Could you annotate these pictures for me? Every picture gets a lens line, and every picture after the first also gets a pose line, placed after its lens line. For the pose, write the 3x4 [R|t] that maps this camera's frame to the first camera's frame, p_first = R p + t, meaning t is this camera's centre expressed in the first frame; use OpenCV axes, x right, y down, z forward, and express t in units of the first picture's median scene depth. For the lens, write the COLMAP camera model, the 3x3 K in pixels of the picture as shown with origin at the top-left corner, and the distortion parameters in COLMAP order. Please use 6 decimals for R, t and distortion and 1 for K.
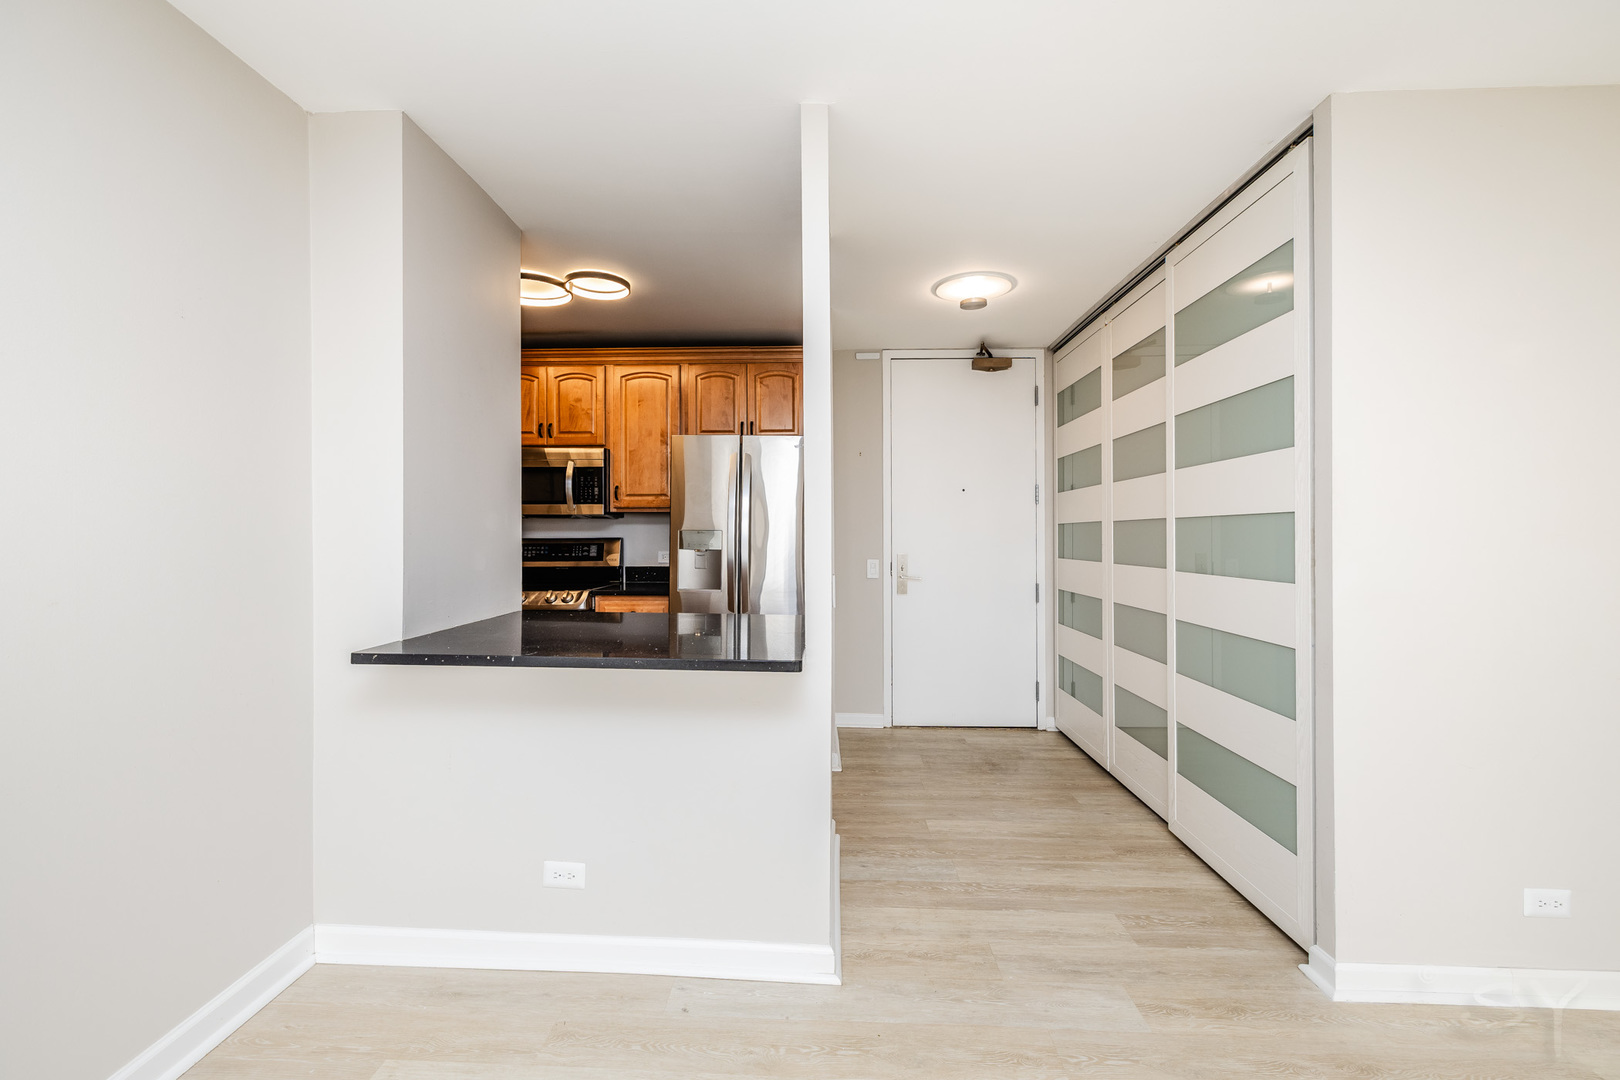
lens RADIAL K [[684.6, 0, 814.1], [0, 684.6, 534.3], [0, 0, 1]] dist [-0.000052, -0.000227]
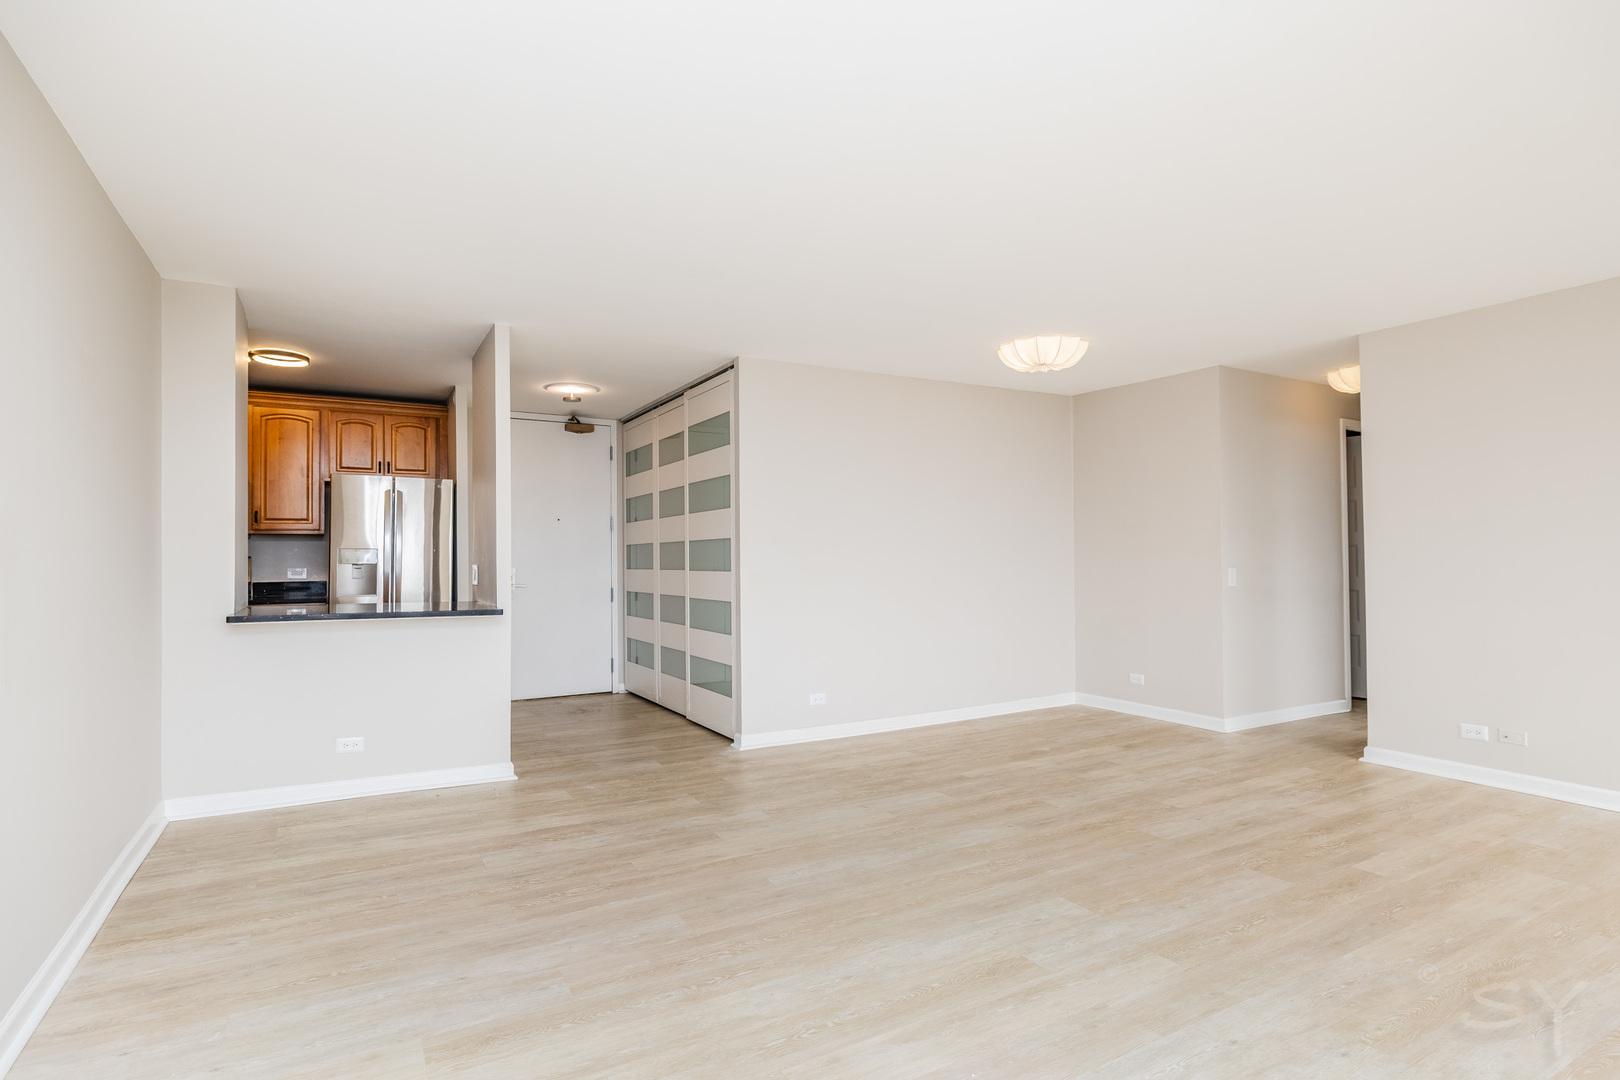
lens RADIAL K [[822.5, 0, 792.1], [0, 822.5, 536.3], [0, 0, 1]] dist [-0.009714, 0.001809]
pose [[0.859561, 0.007977, 0.510971, -0.275980], [0.007575, 0.999569, -0.028349, 0.022041], [-0.510977, 0.028239, 0.859130, -0.806210]]
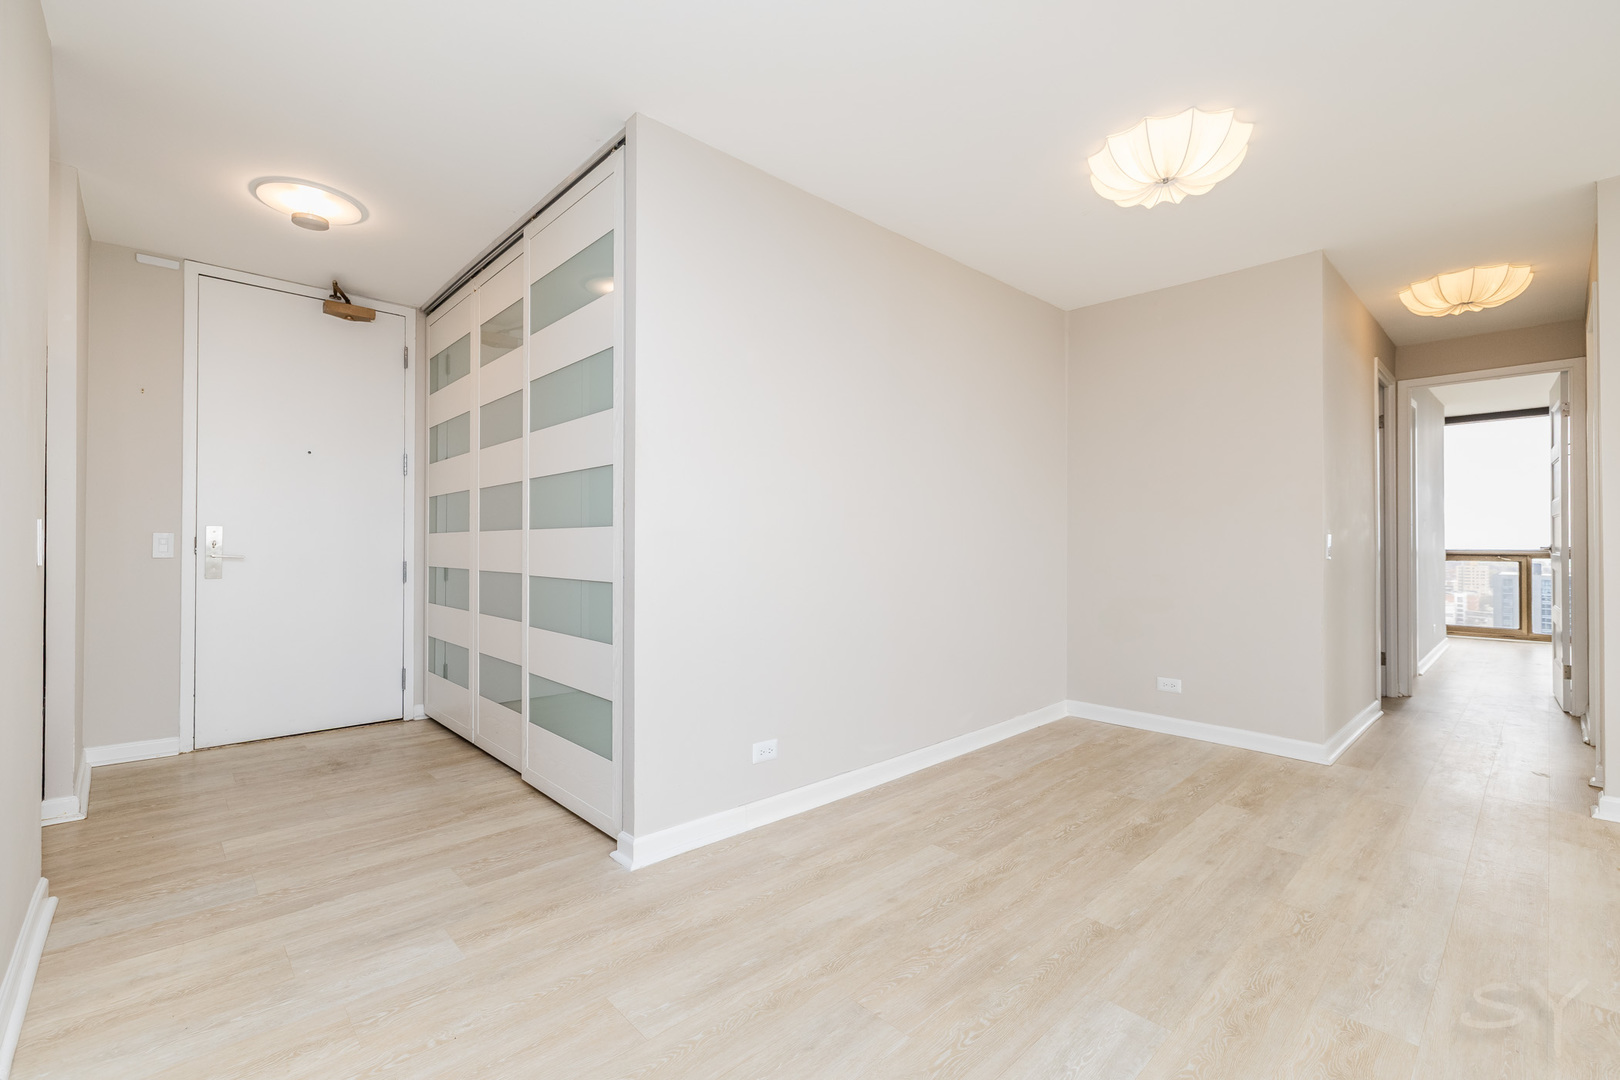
lens RADIAL K [[684.6, 0, 790.8], [0, 684.6, 542.6], [0, 0, 1]] dist [-0.000052, -0.000227]
pose [[0.712619, 0.007565, 0.701511, 0.065026], [-0.003714, 0.999969, -0.007011, 0.065294], [-0.701542, 0.002391, 0.712625, -0.021627]]
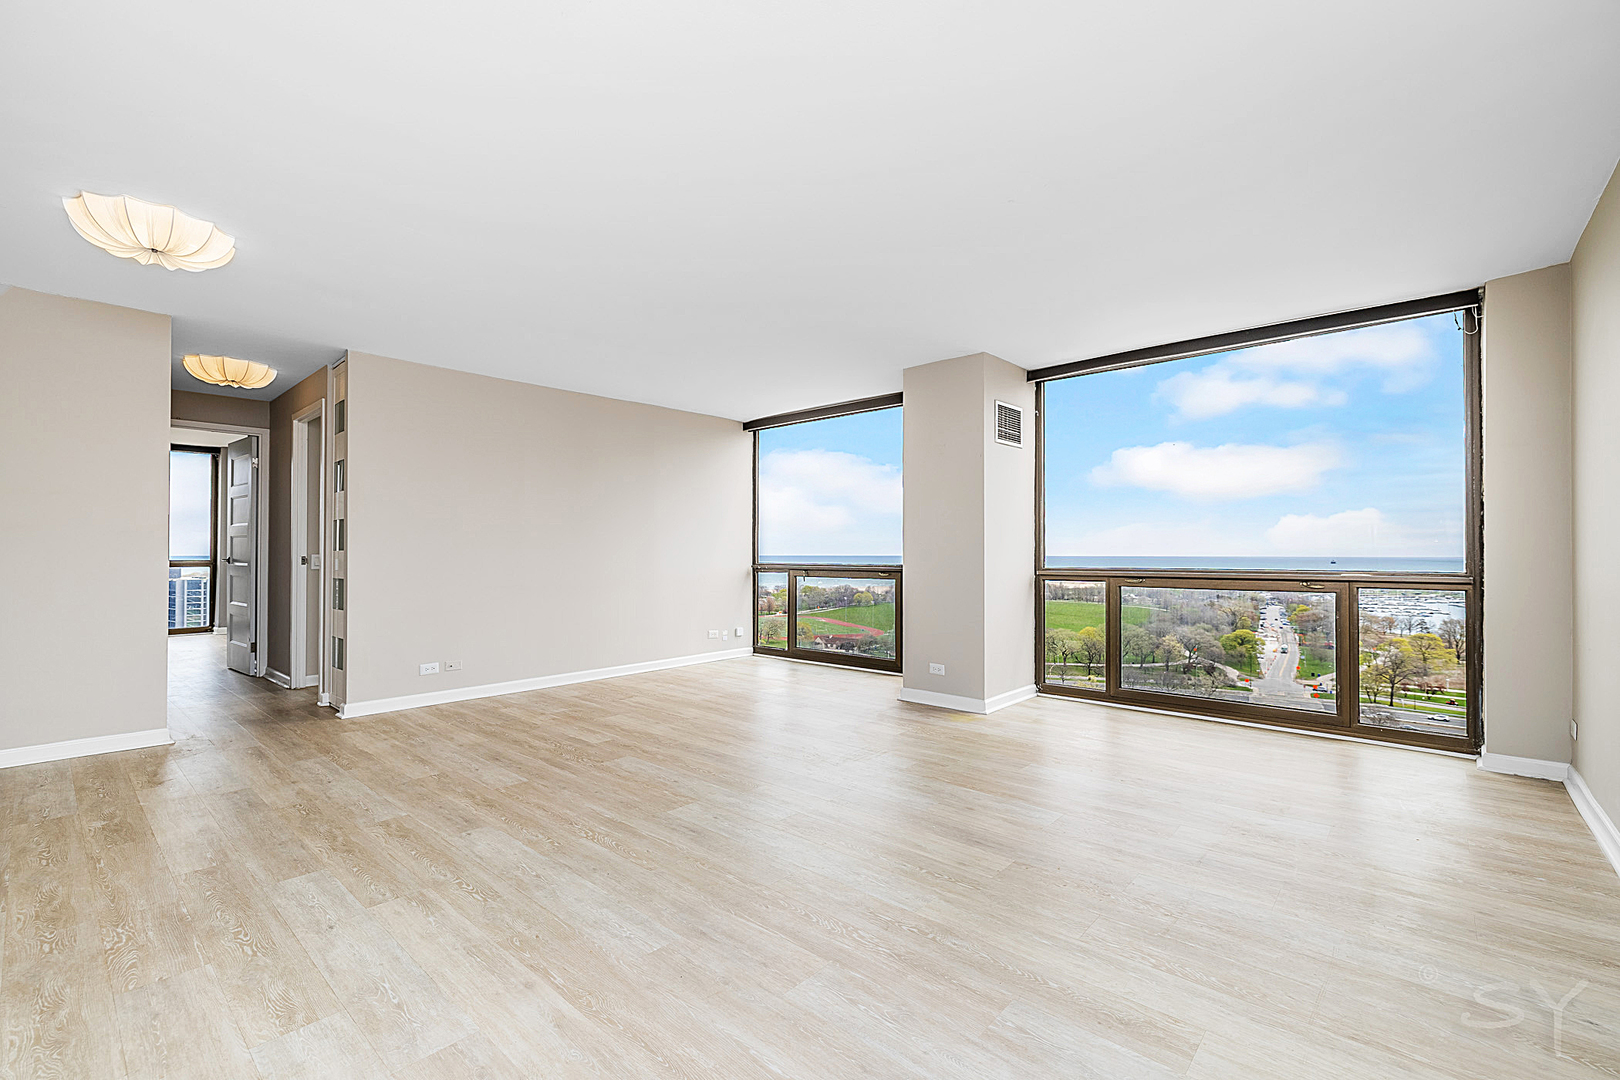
lens RADIAL K [[684.6, 0, 822.6], [0, 684.6, 553.8], [0, 0, 1]] dist [-0.000052, -0.000227]
pose [[-0.778662, -0.000977, 0.627443, -0.290822], [-0.001168, 0.999999, 0.000107, 0.049922], [-0.627443, -0.000649, -0.778662, 0.348558]]
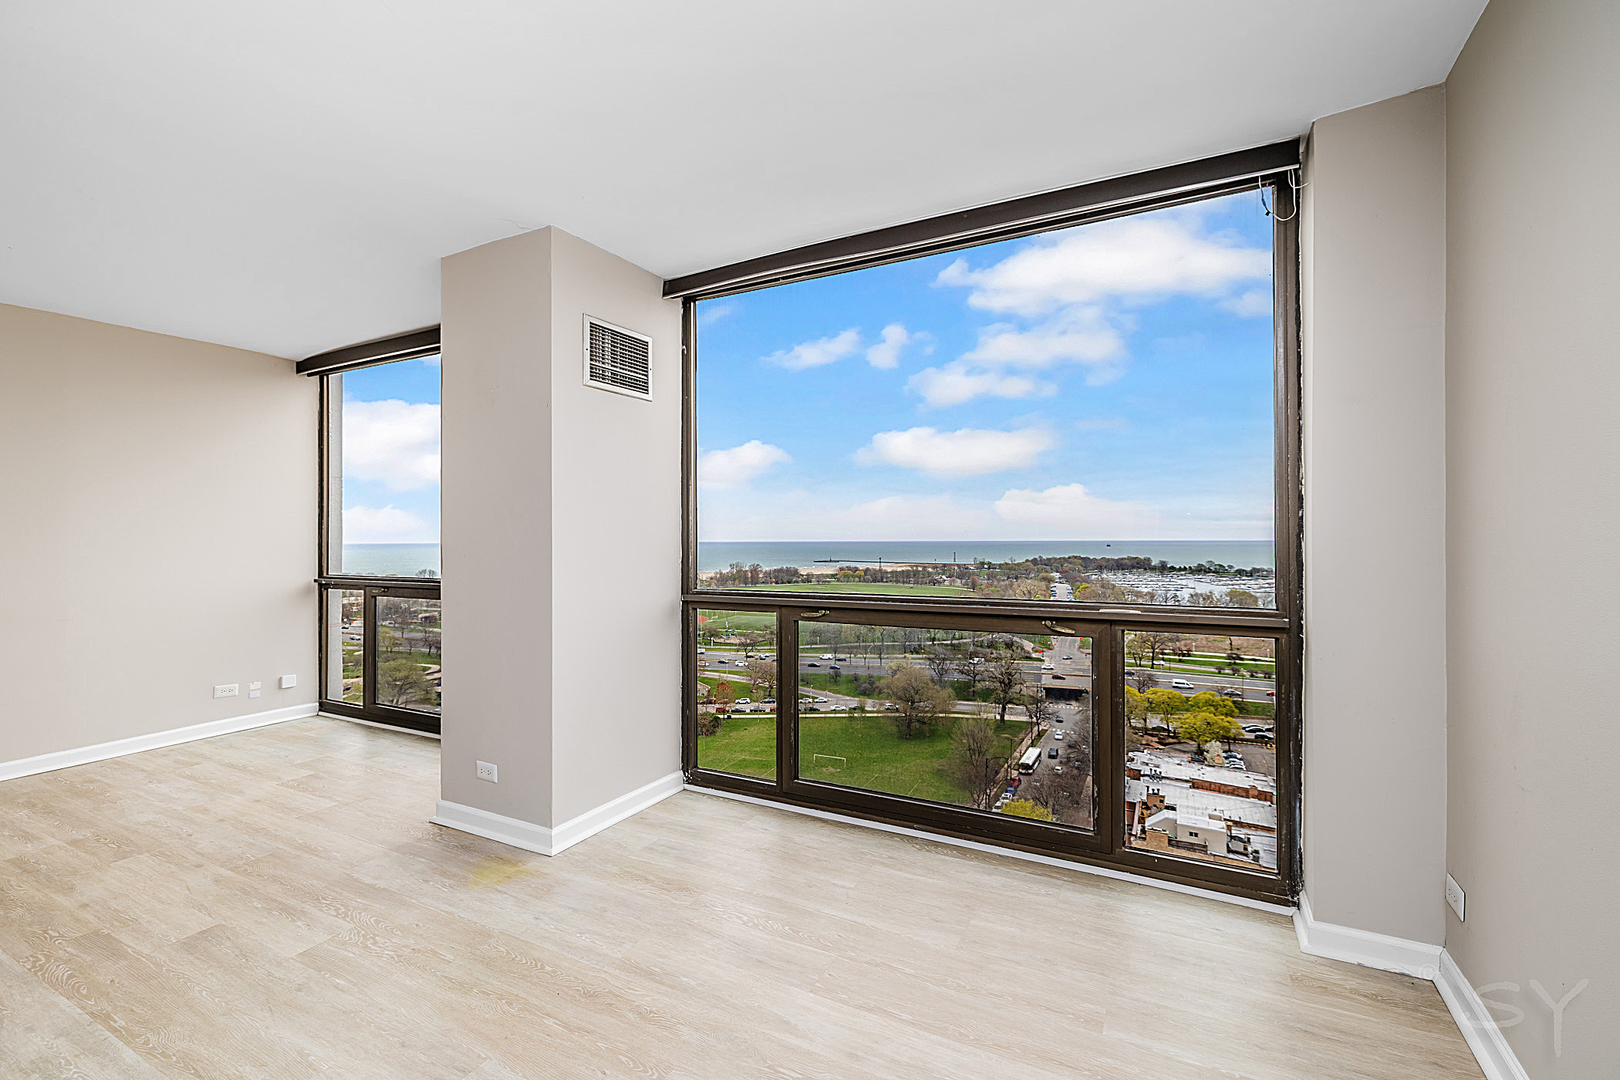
lens RADIAL K [[684.6, 0, 796.5], [0, 684.6, 544.7], [0, 0, 1]] dist [-0.000052, -0.000227]
pose [[-0.894061, -0.000031, 0.447945, -0.284748], [0.004513, 0.999949, 0.009077, 0.006199], [-0.447922, 0.010138, -0.894015, -0.353419]]
